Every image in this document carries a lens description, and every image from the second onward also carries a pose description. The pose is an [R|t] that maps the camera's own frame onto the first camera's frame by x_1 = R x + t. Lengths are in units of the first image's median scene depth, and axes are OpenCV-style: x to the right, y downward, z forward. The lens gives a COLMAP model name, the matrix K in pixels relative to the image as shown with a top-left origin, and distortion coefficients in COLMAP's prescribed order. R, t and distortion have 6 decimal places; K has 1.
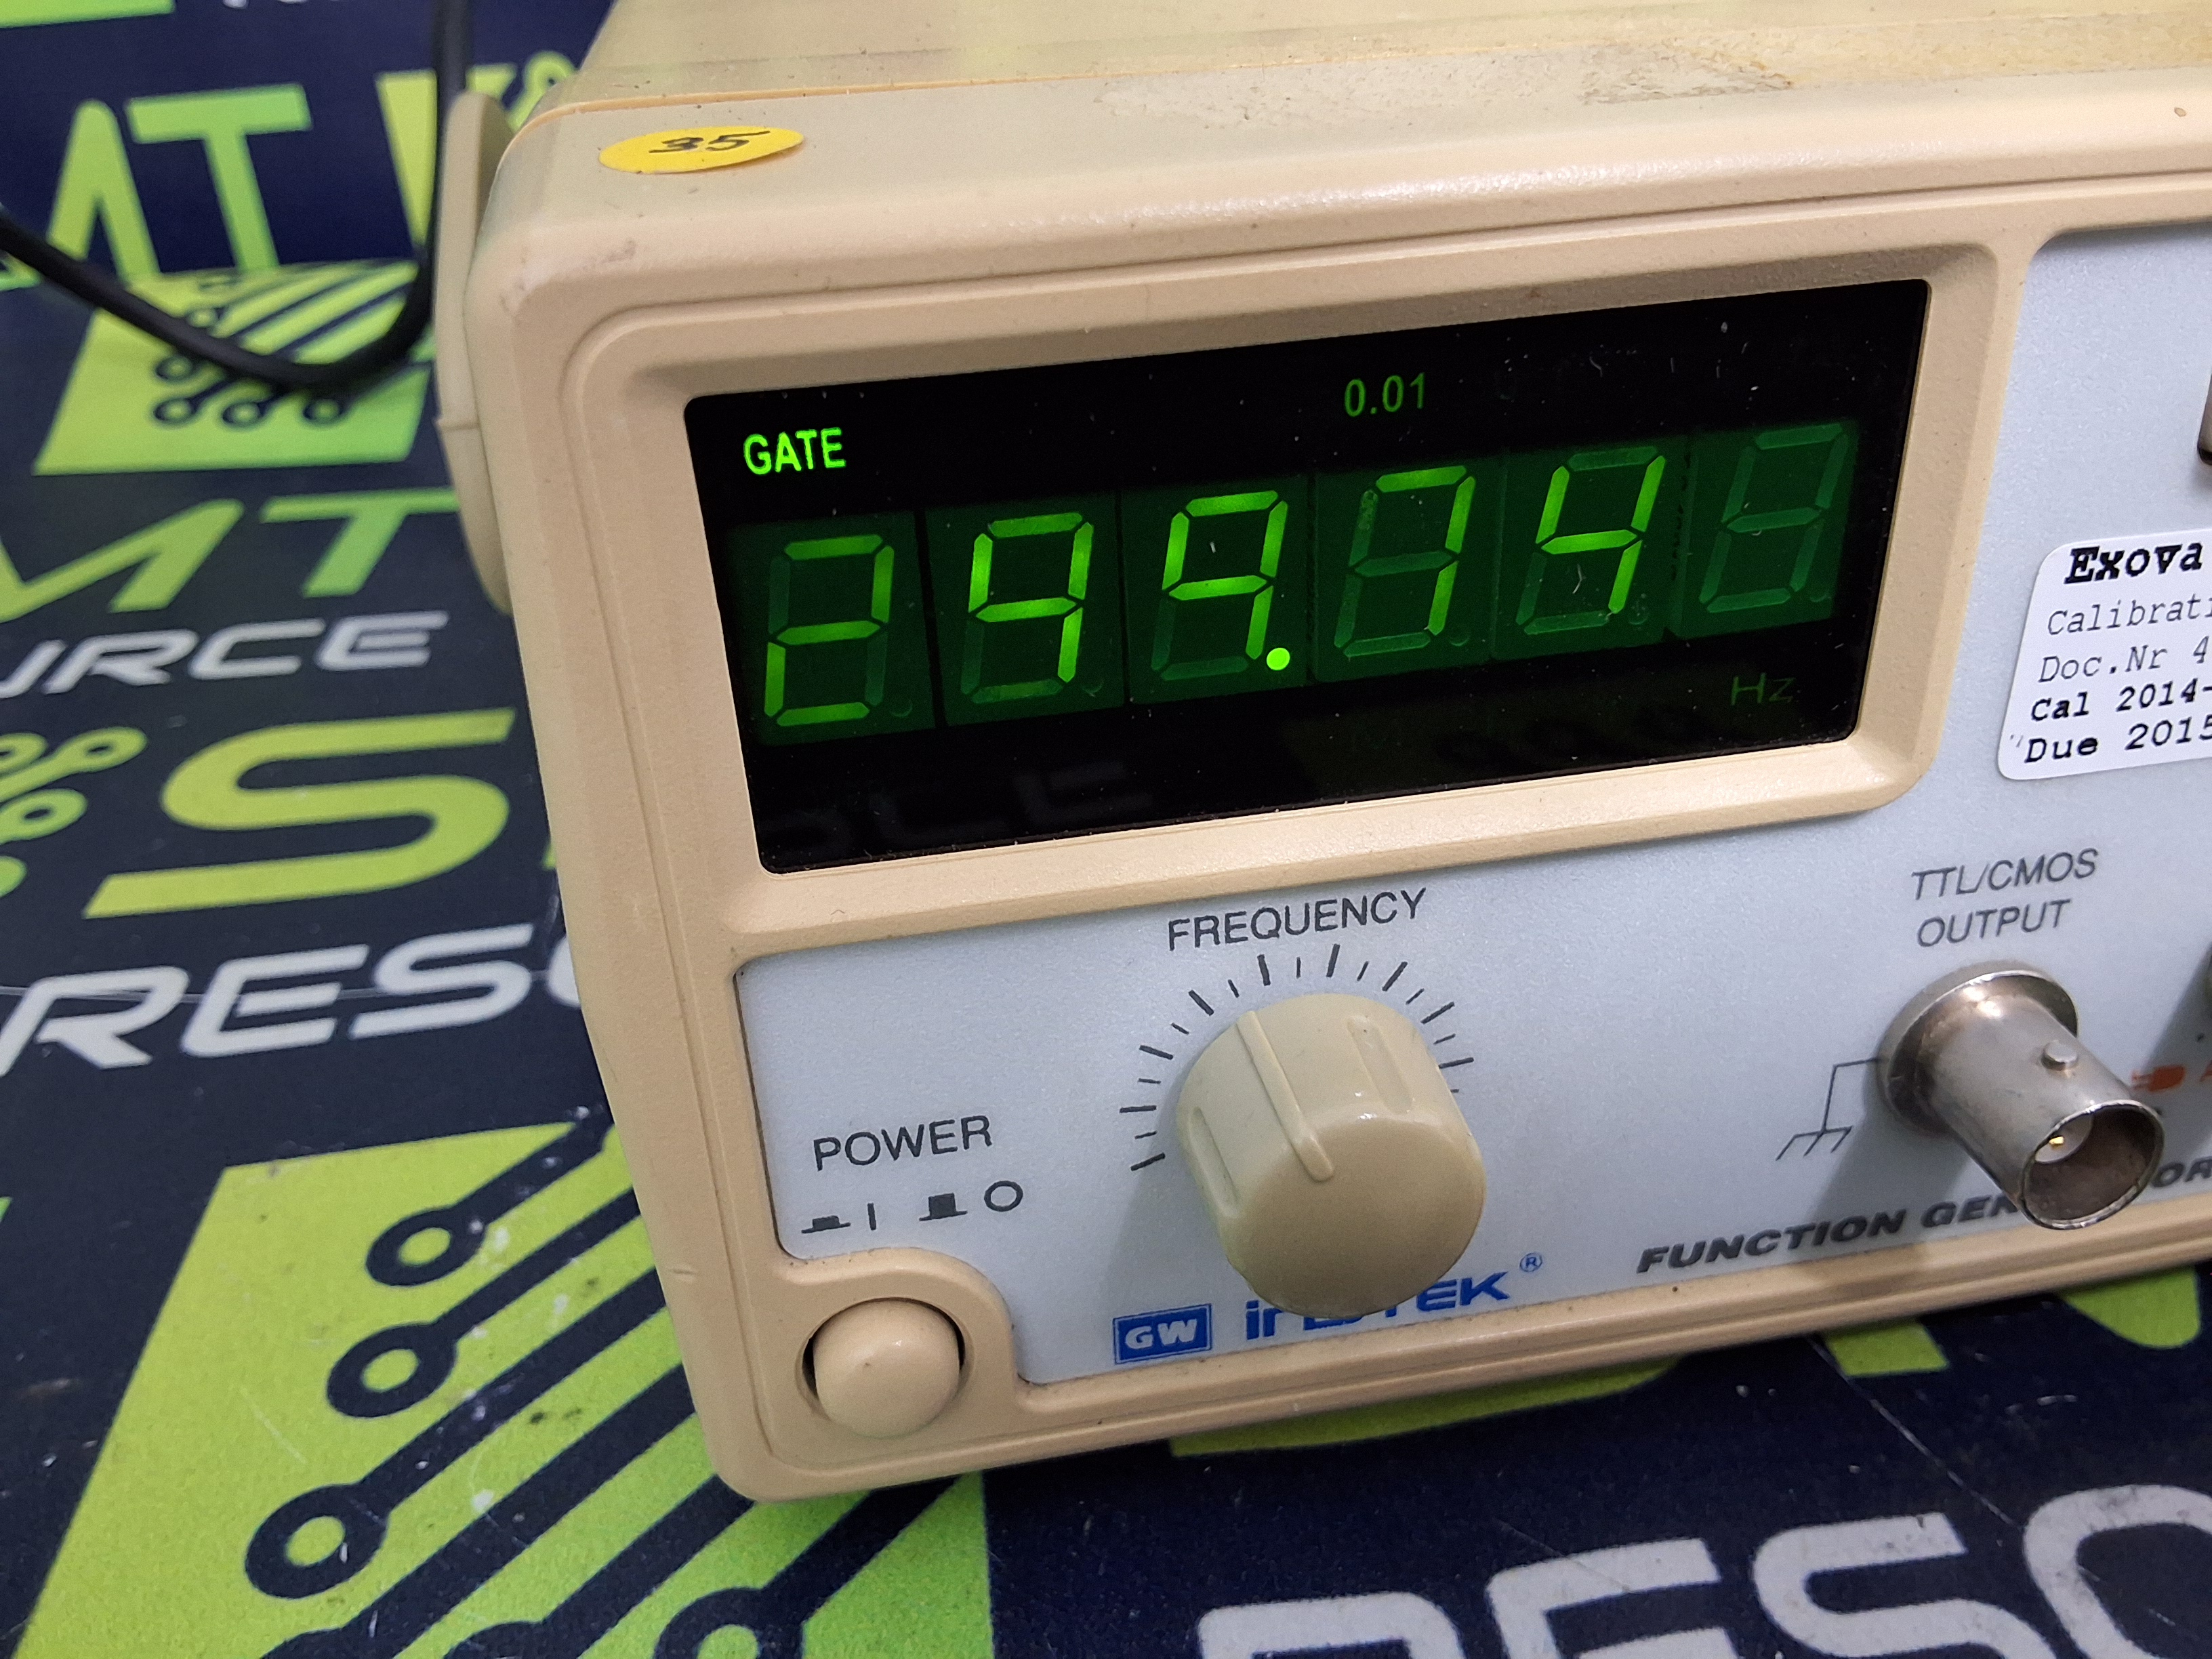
lens RADIAL K [[1856.6, 0, 1106.0], [0, 1856.6, 829.5], [0, 0, 1]] dist [0.093858, -0.209519]
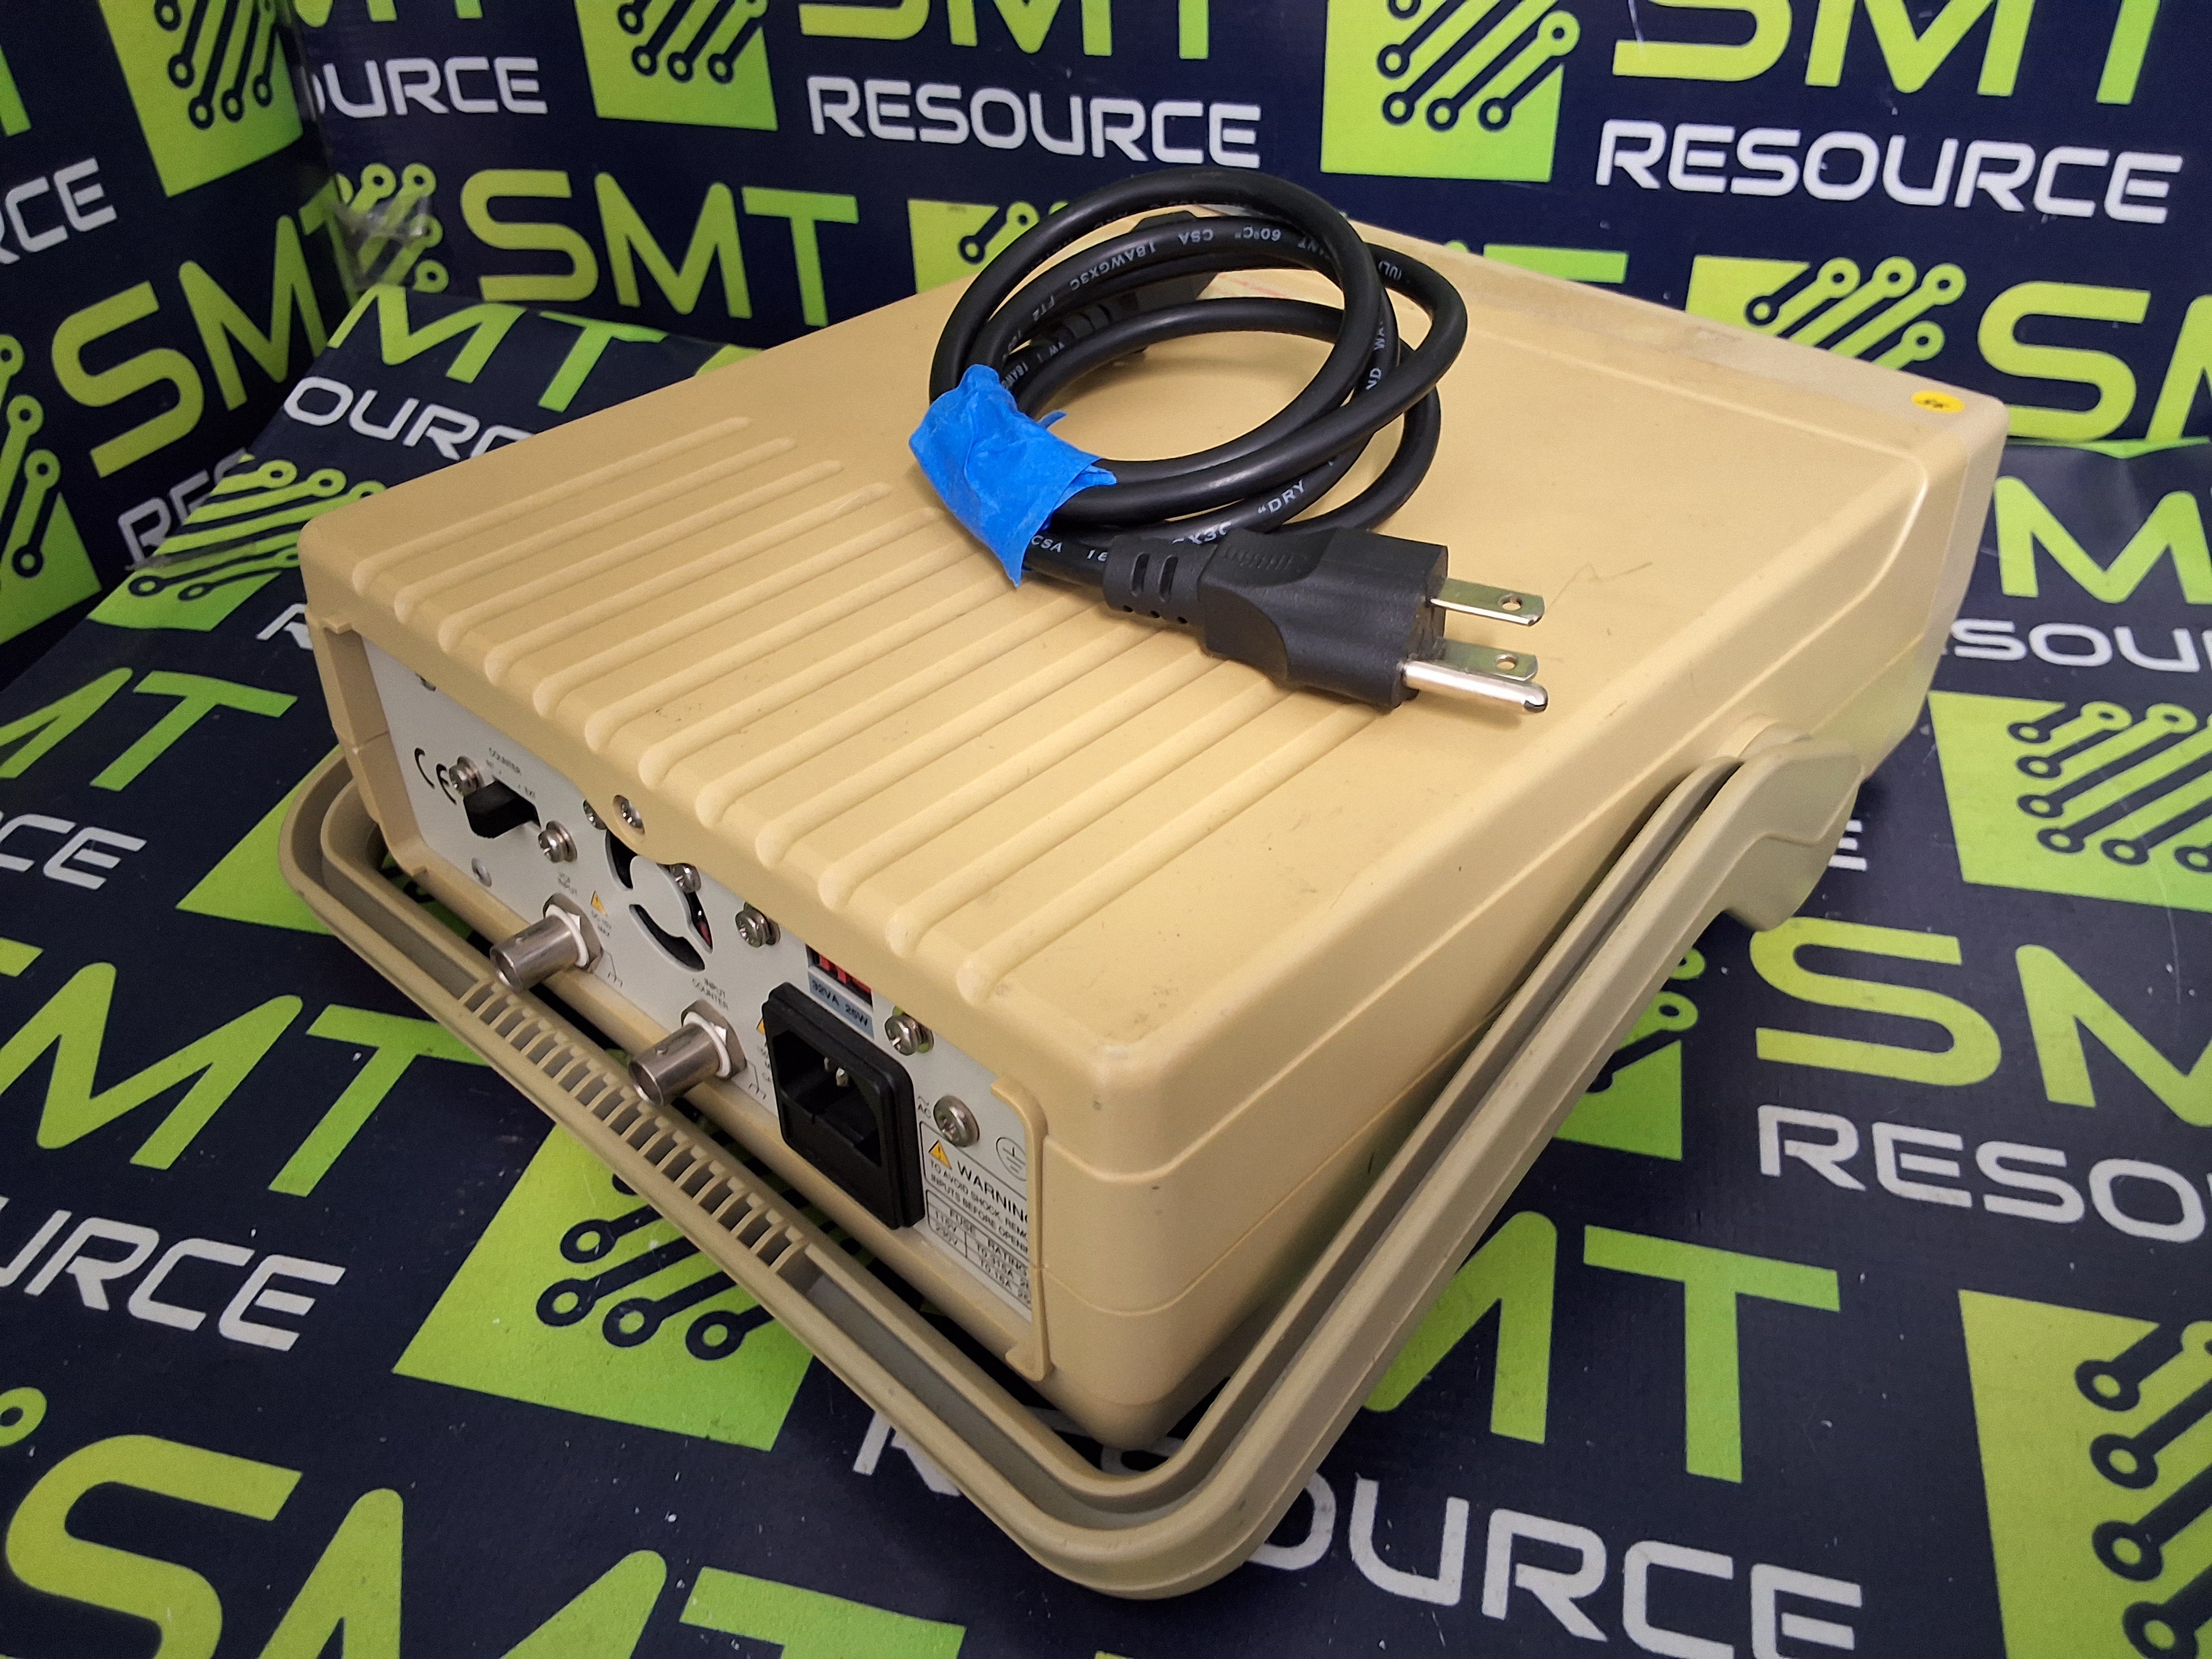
lens RADIAL K [[1823.7, 0, 1106.0], [0, 1823.7, 829.5], [0, 0, 1]] dist [0.110621, -0.176920]
pose [[0.935378, 0.237233, -0.262274, 0.846852], [-0.193538, 0.964099, 0.181816, -0.838278], [0.295991, -0.119307, 0.947710, -1.213730]]
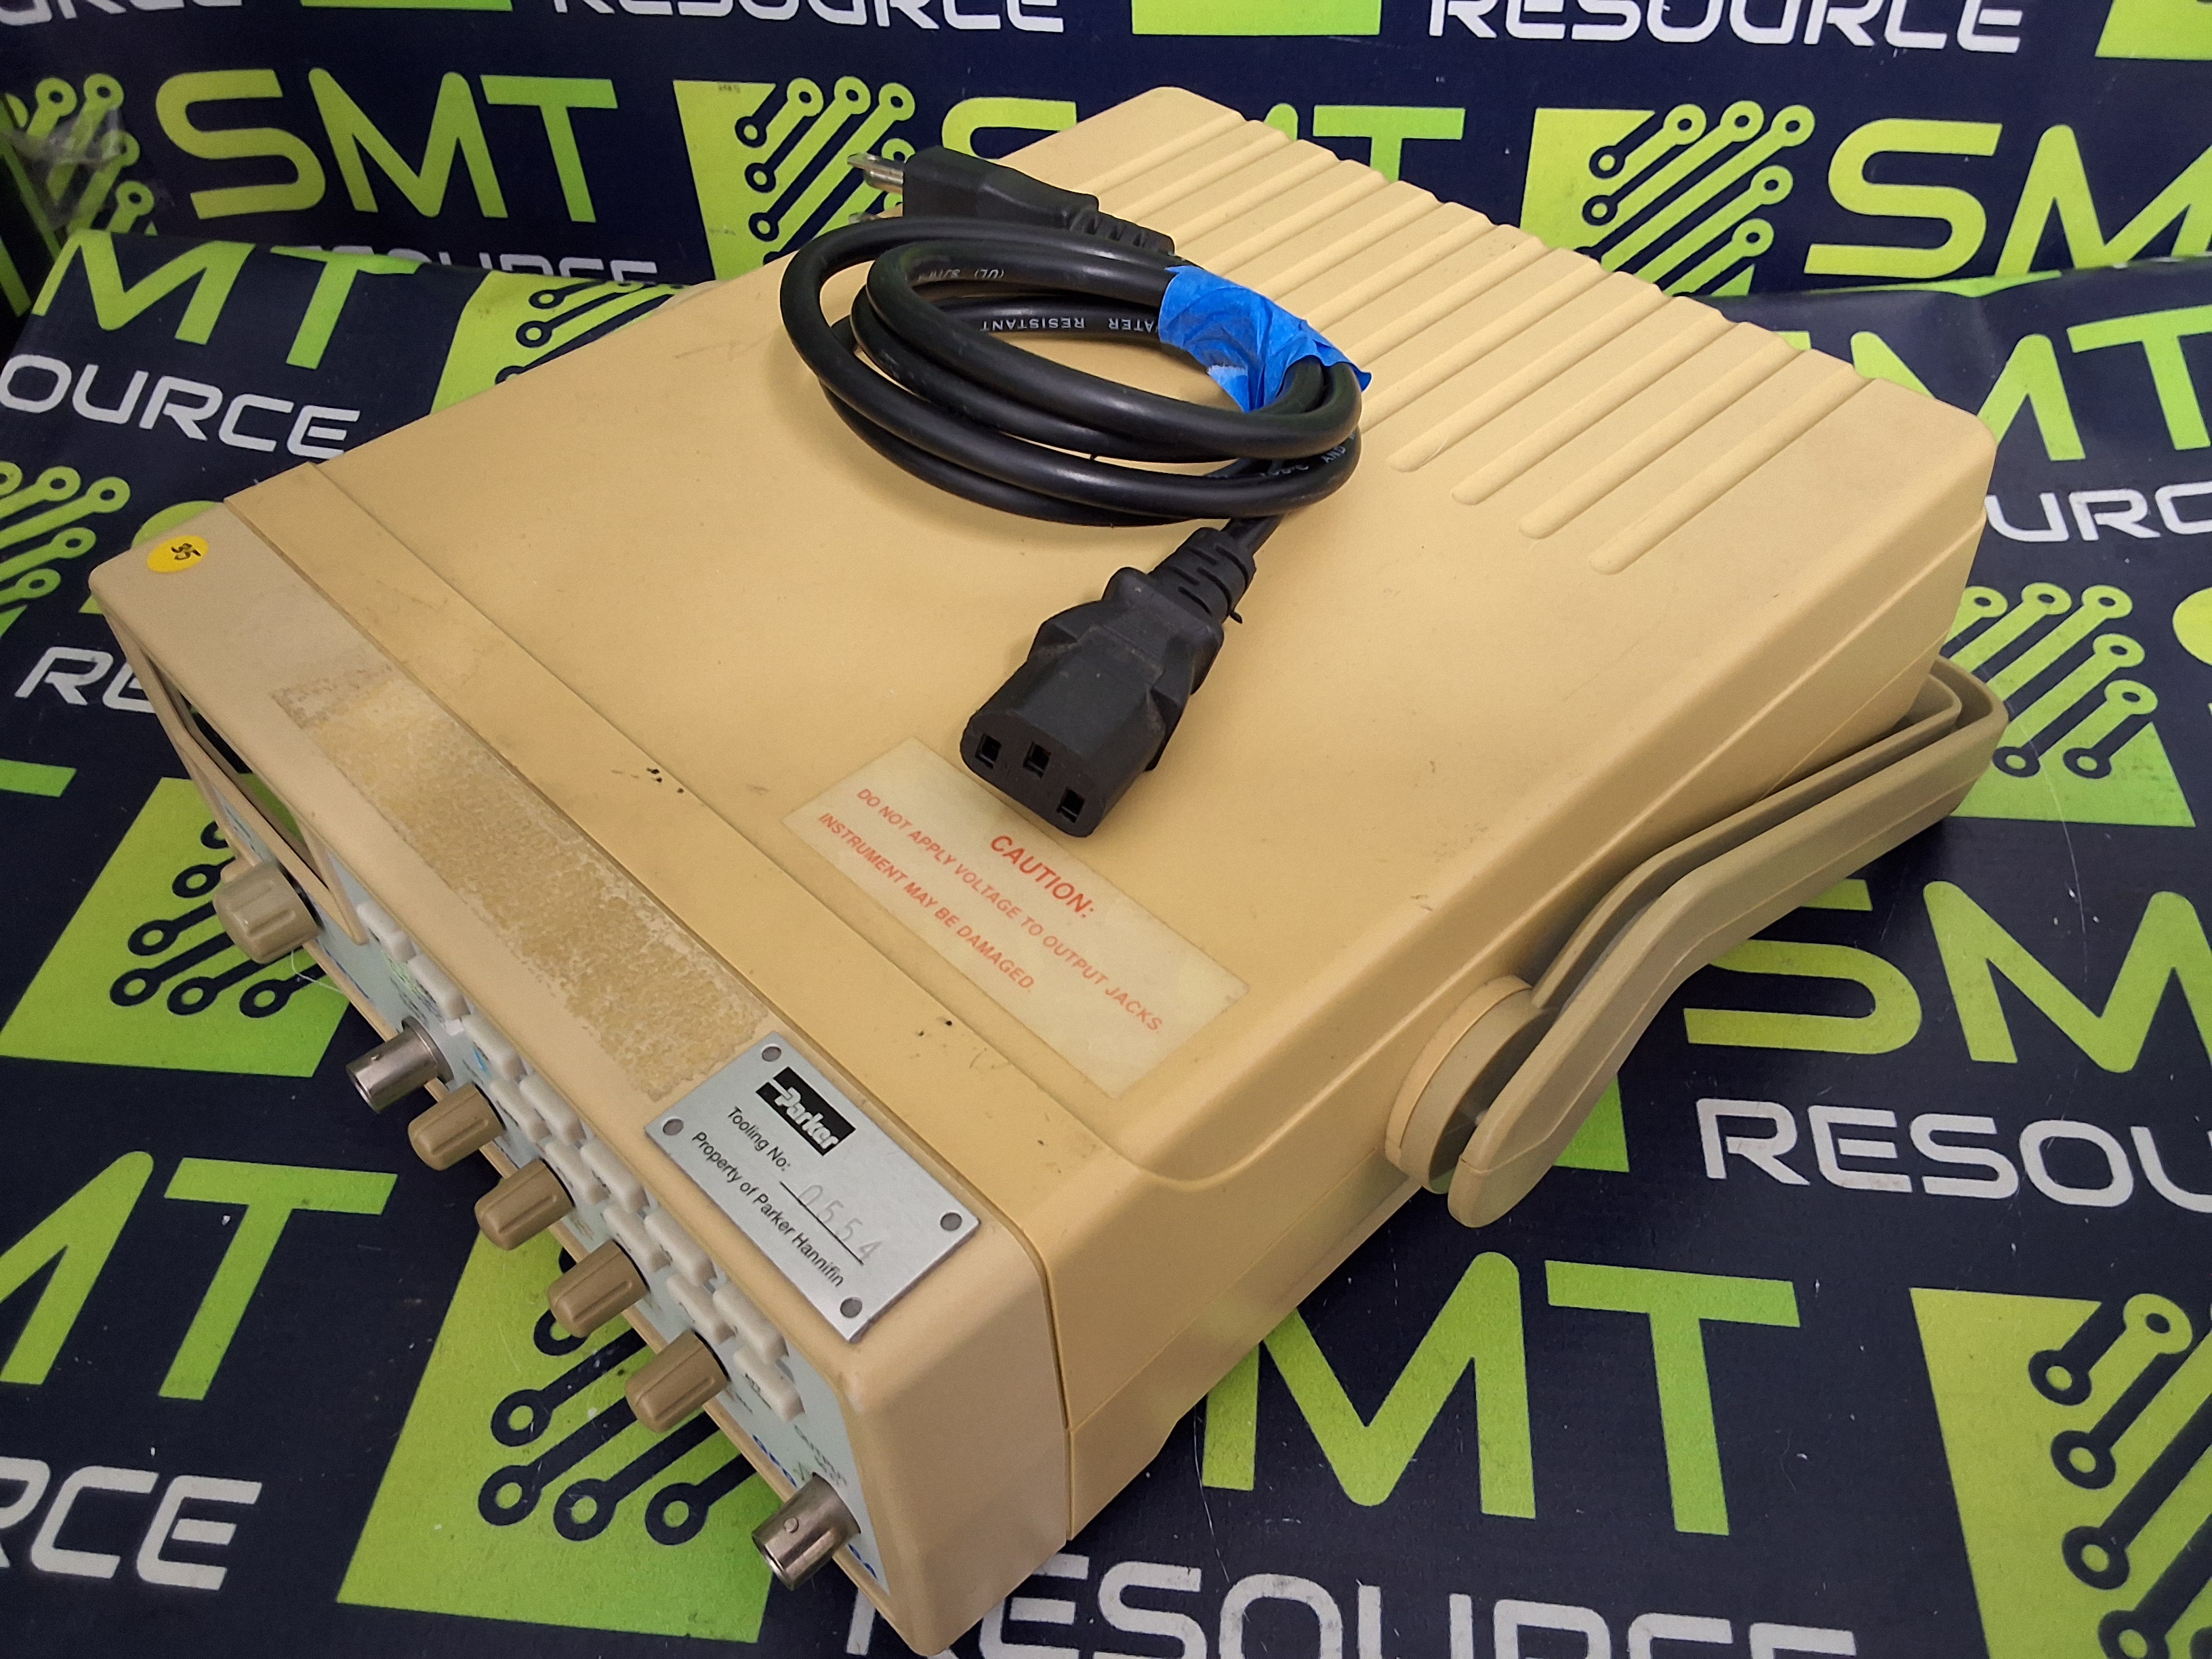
lens RADIAL K [[1819.1, 0, 1098.5], [0, 1819.1, 814.1], [0, 0, 1]] dist [0.101901, -0.156180]
pose [[0.976026, 0.168595, -0.137656, 0.543449], [-0.120218, 0.944808, 0.304770, -1.295633], [0.181441, -0.280914, 0.942426, -0.954940]]
